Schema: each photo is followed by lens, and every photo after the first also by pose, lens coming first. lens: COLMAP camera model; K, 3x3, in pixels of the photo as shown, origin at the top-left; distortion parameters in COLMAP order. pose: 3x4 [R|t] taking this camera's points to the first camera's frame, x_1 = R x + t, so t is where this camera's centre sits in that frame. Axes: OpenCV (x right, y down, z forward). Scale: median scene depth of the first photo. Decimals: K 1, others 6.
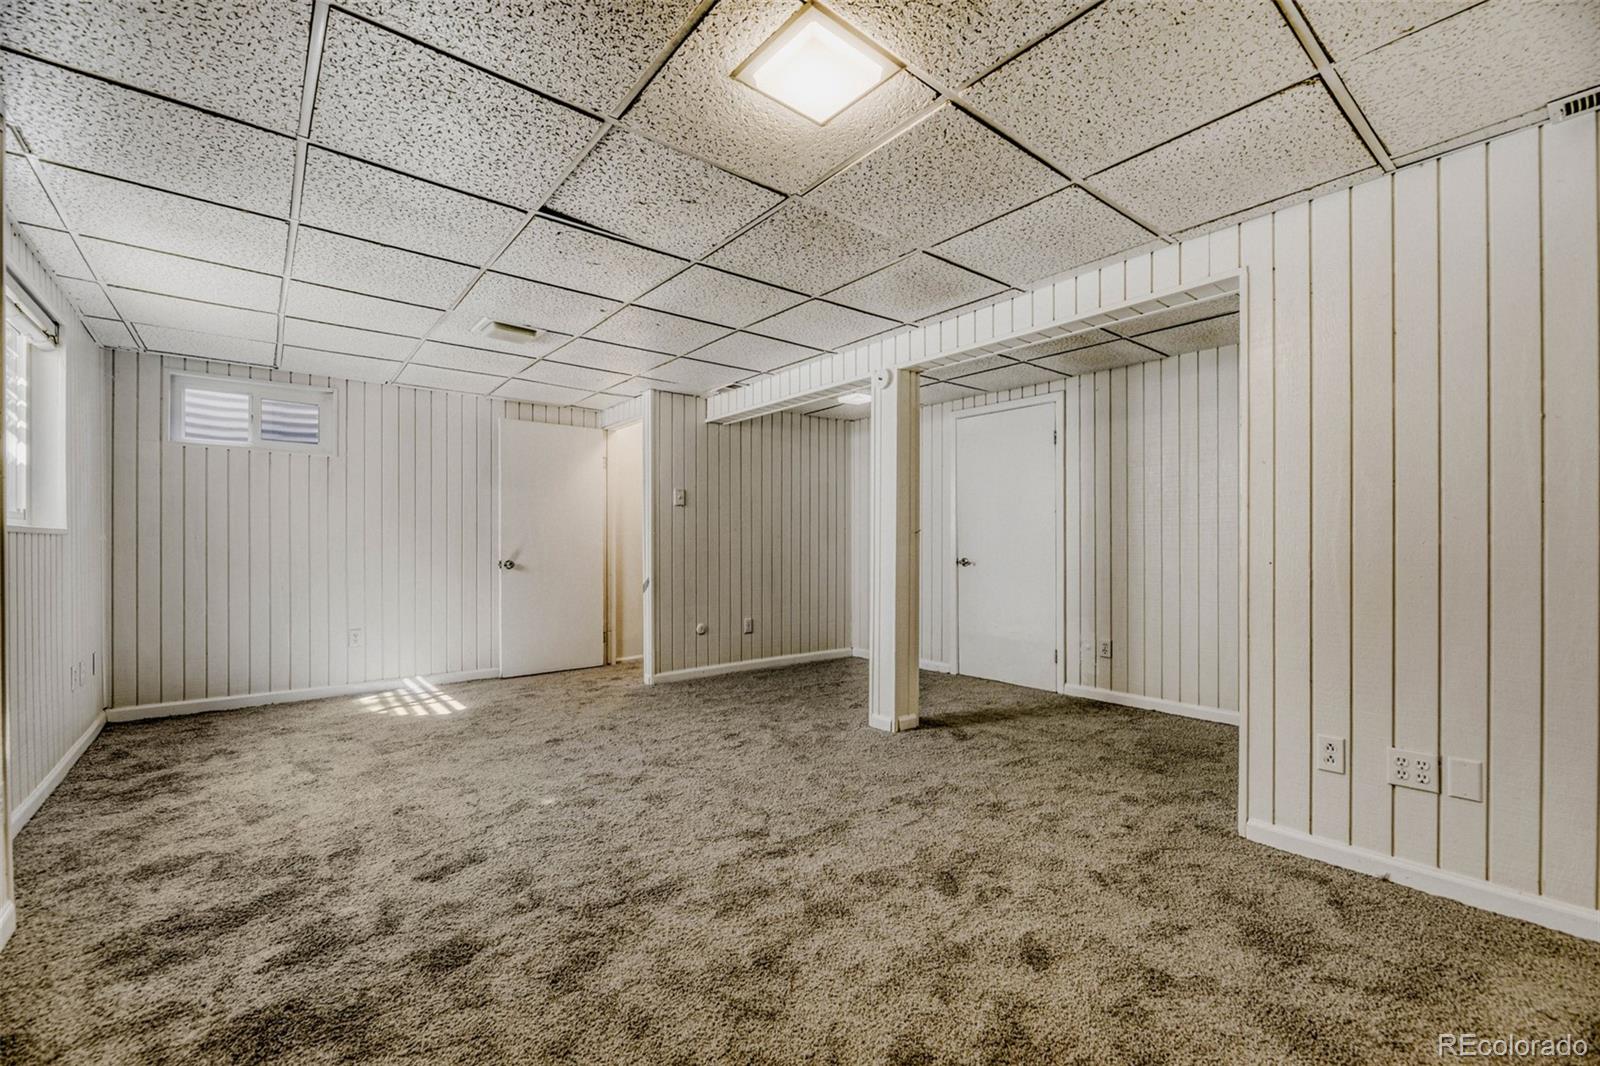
lens RADIAL K [[678.1, 0, 790.9], [0, 678.1, 545.7], [0, 0, 1]] dist [-0.004488, -0.000485]
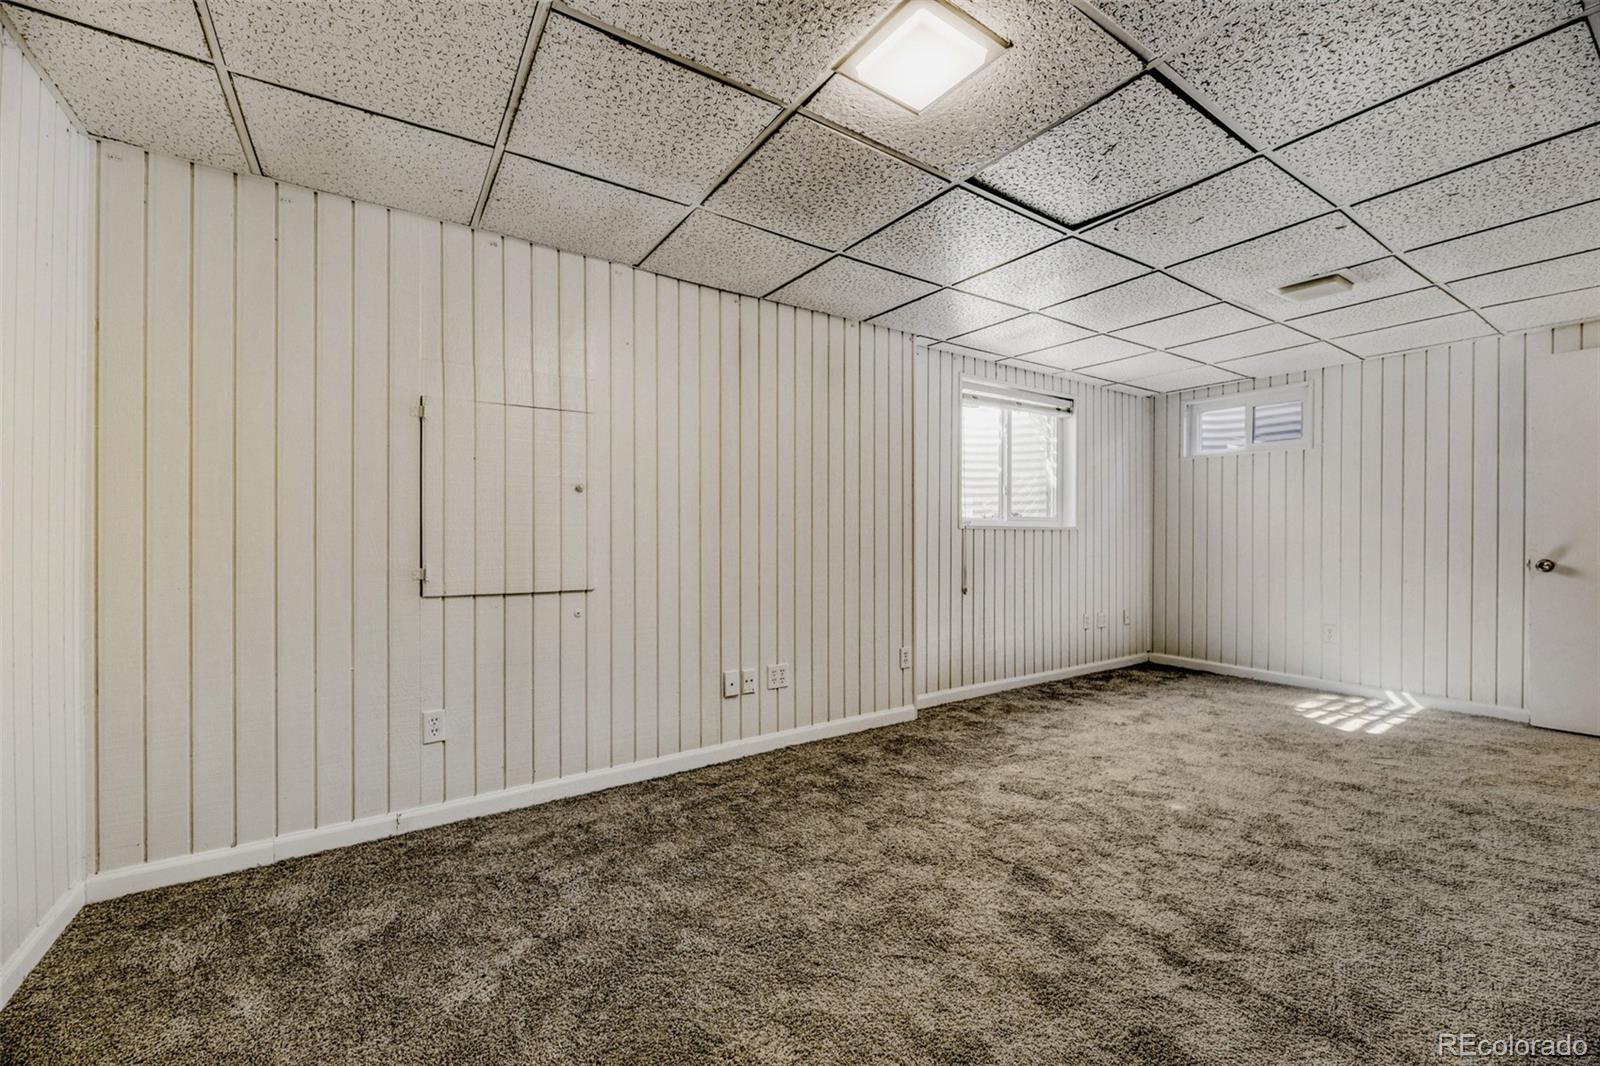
lens RADIAL K [[678.1, 0, 804.0], [0, 678.1, 536.4], [0, 0, 1]] dist [-0.004488, -0.000485]
pose [[-0.107056, 0.002074, -0.994251, 0.588136], [-0.004395, 0.999987, 0.002559, -0.001704], [0.994243, 0.004644, -0.107046, 0.530685]]
